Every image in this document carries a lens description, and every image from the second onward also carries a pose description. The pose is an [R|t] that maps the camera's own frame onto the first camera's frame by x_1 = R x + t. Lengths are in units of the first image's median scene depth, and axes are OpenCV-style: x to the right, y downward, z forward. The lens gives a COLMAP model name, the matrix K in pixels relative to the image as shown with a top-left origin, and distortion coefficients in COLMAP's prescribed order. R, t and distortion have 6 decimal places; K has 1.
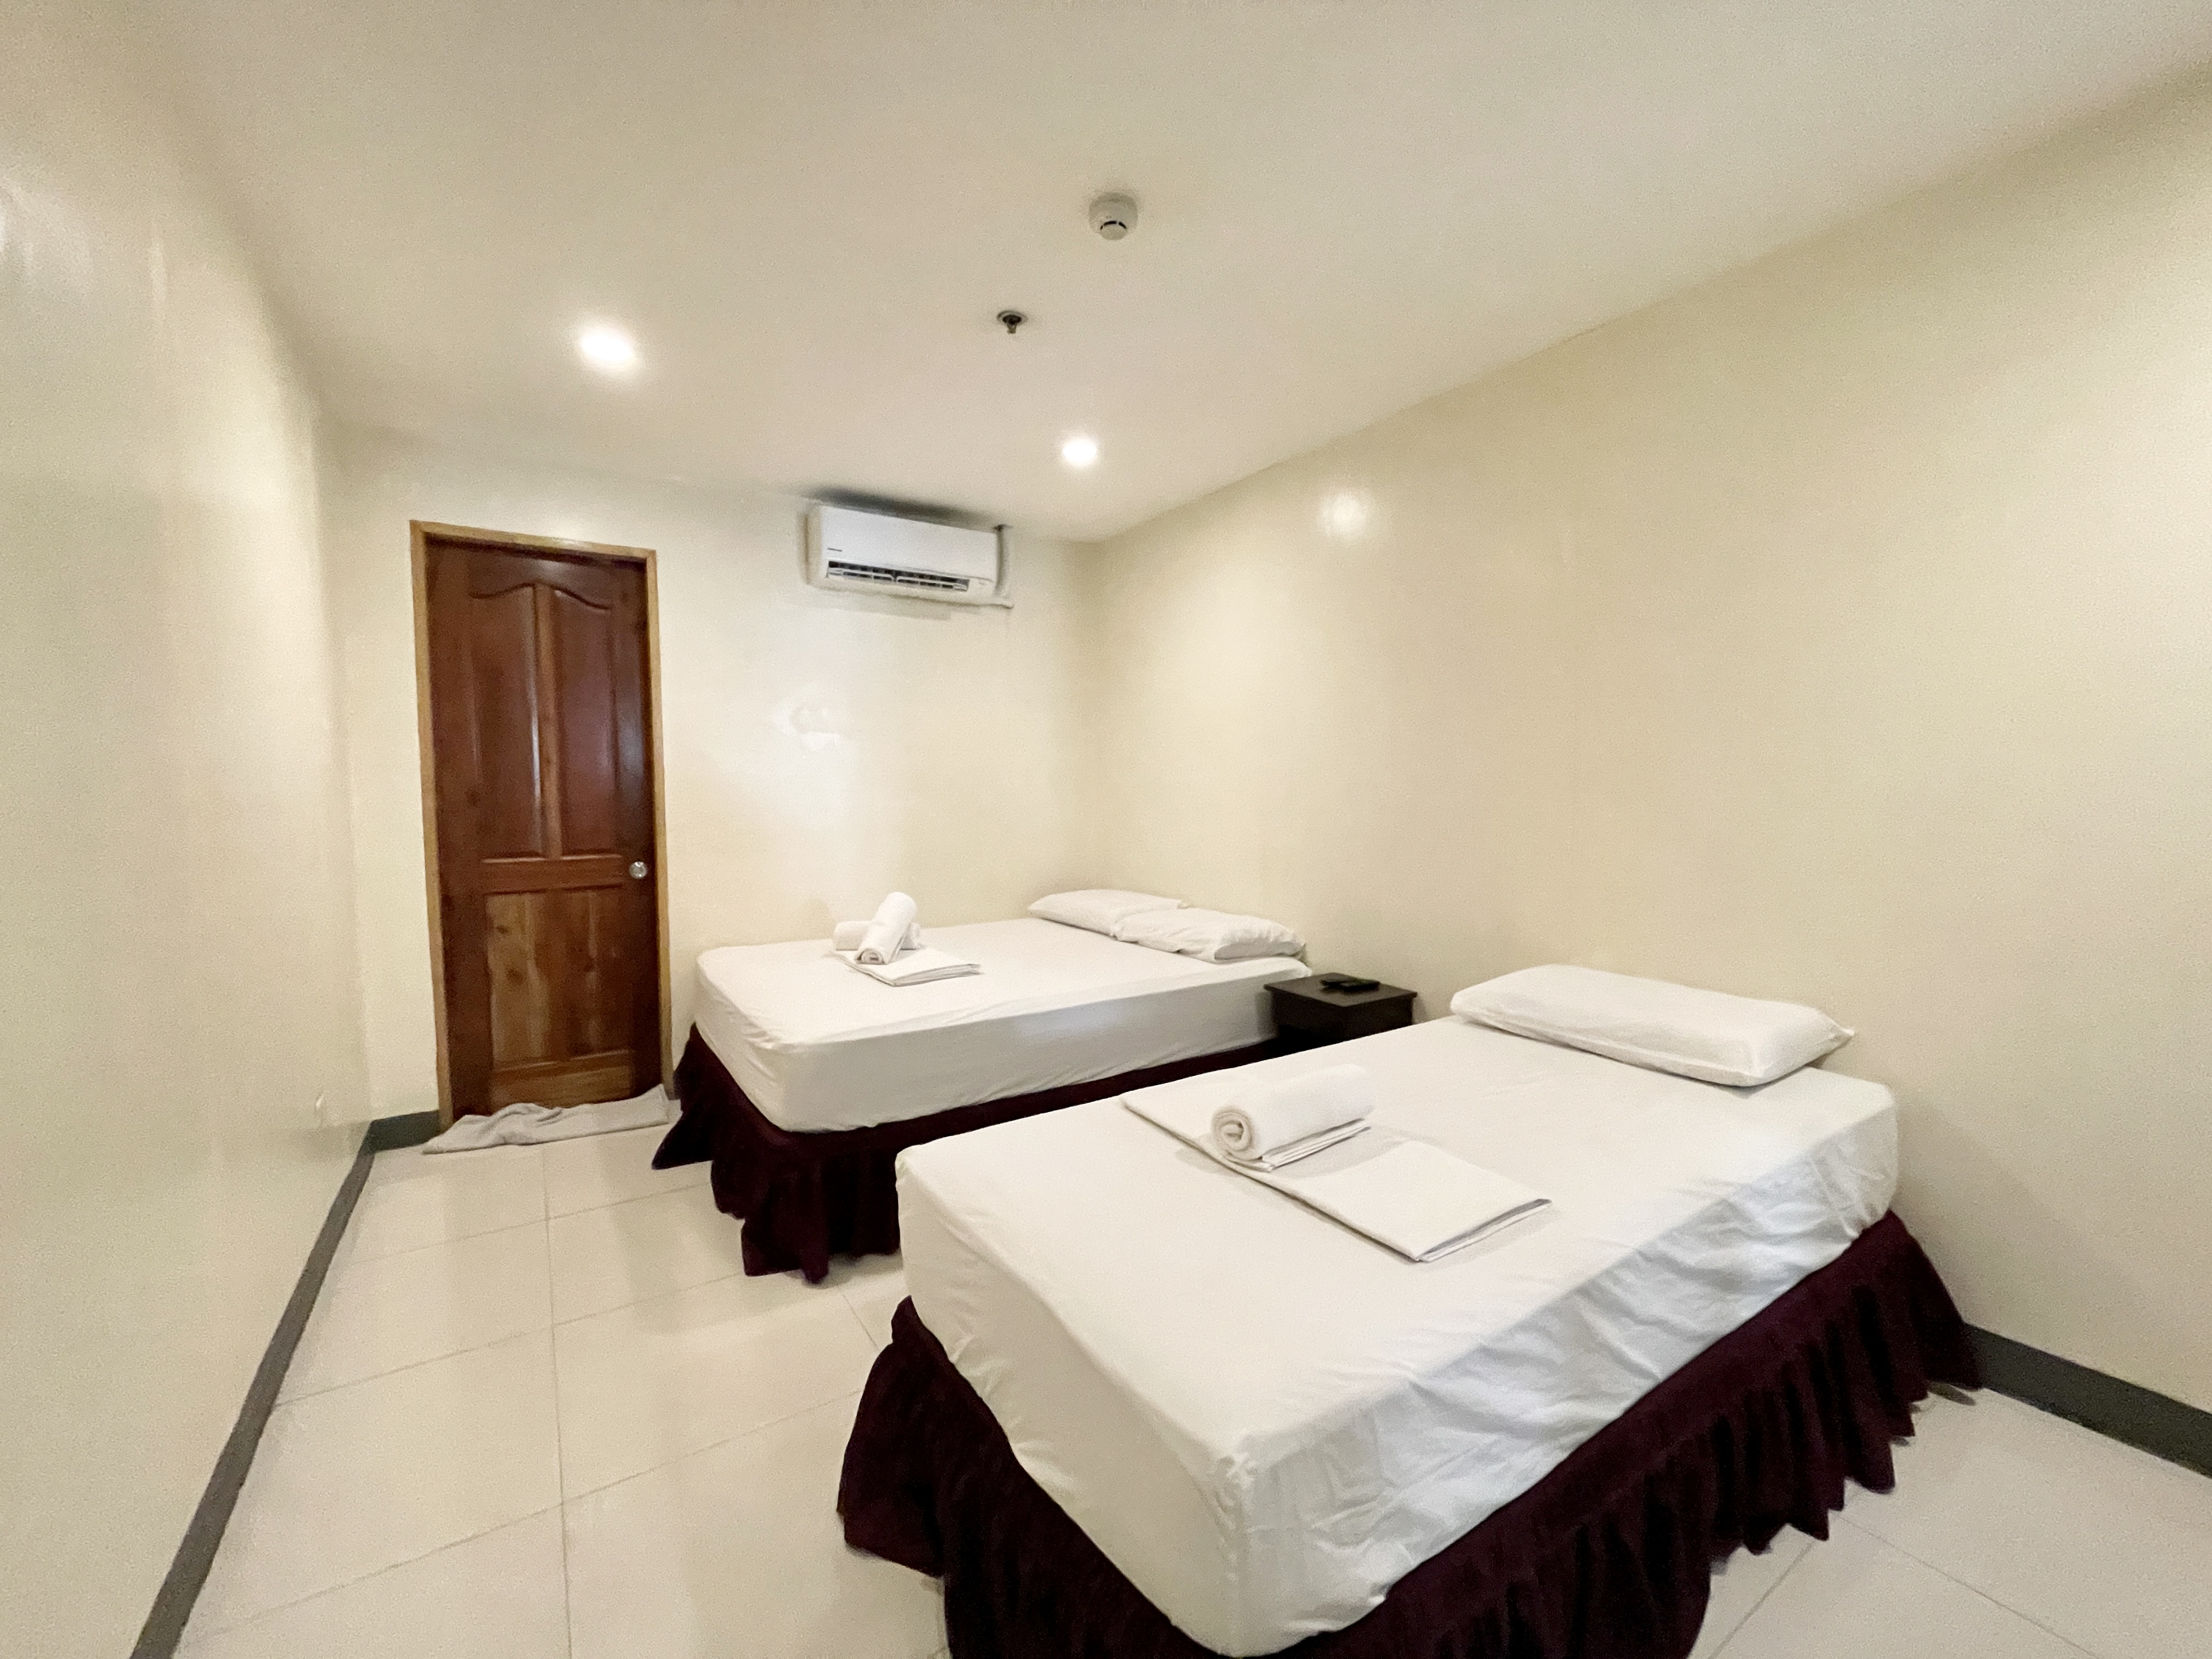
lens RADIAL K [[891.2, 0, 1093.5], [0, 891.2, 831.1], [0, 0, 1]] dist [-0.007426, 0.000532]
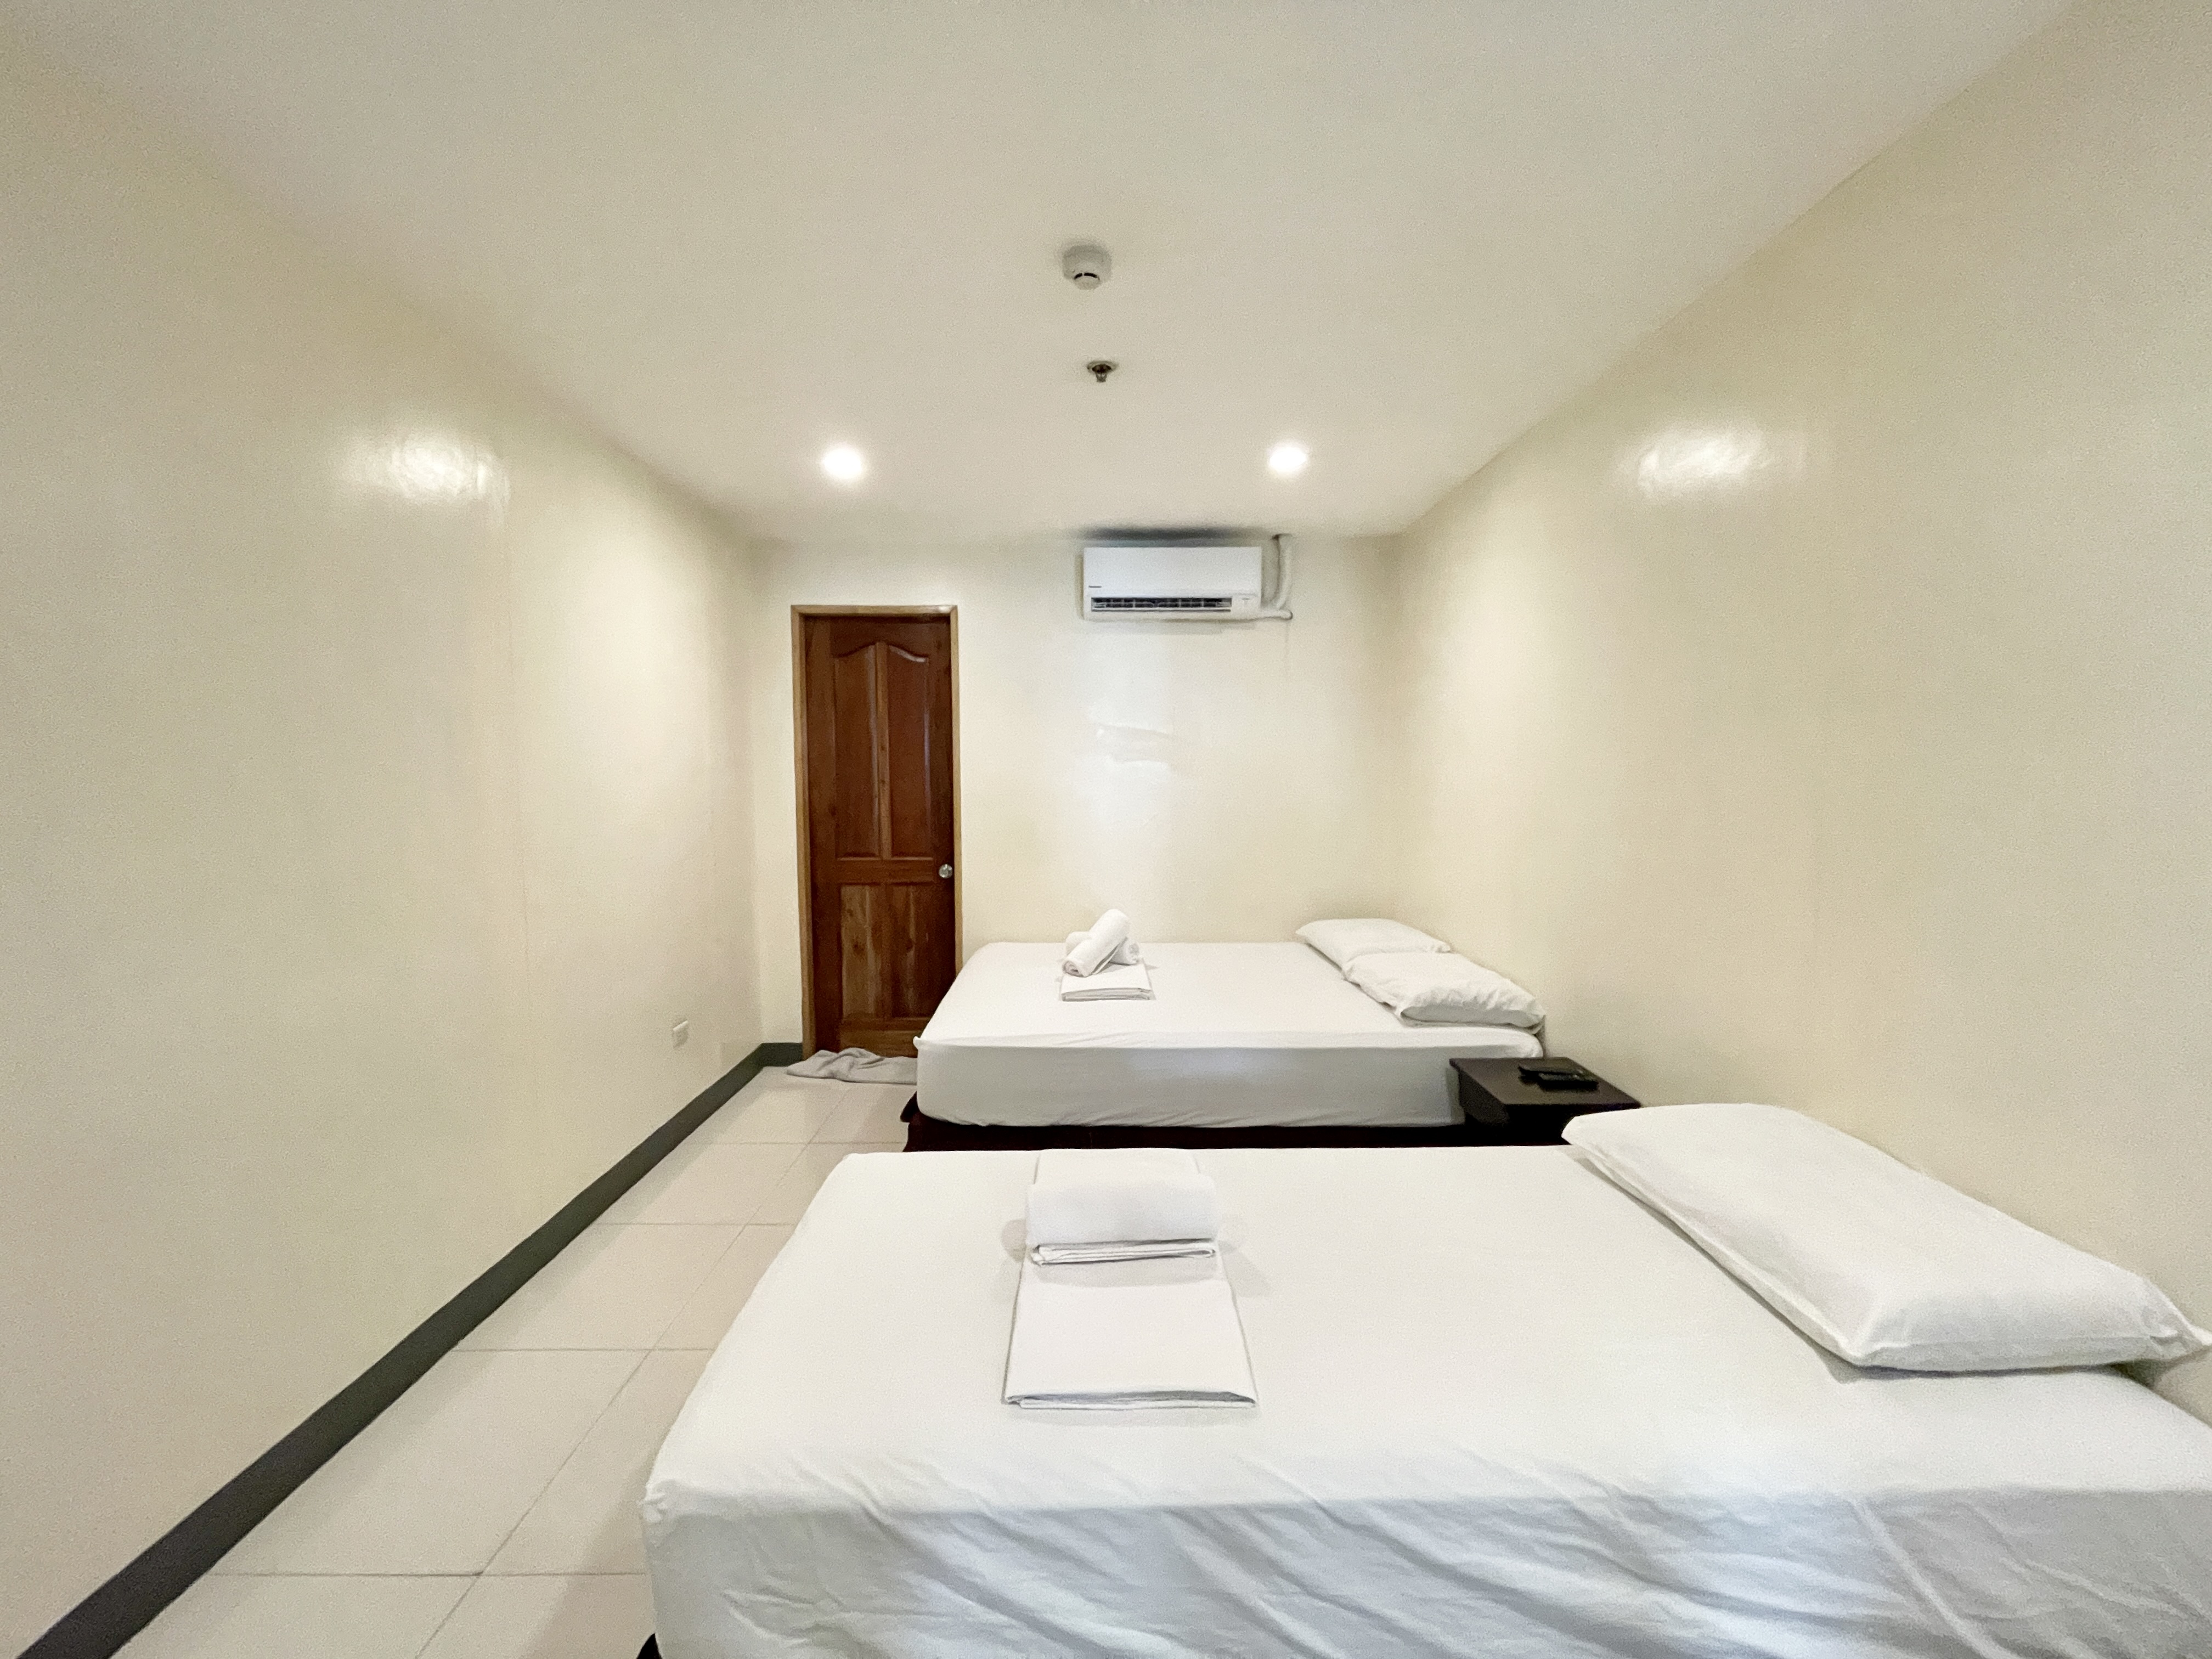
lens RADIAL K [[891.2, 0, 1093.5], [0, 891.2, 831.1], [0, 0, 1]] dist [-0.007426, 0.000532]
pose [[0.844880, 0.040075, -0.533452, 0.322574], [-0.032633, 0.999194, 0.023380, -0.049186], [0.533959, -0.002345, 0.845507, 0.092469]]
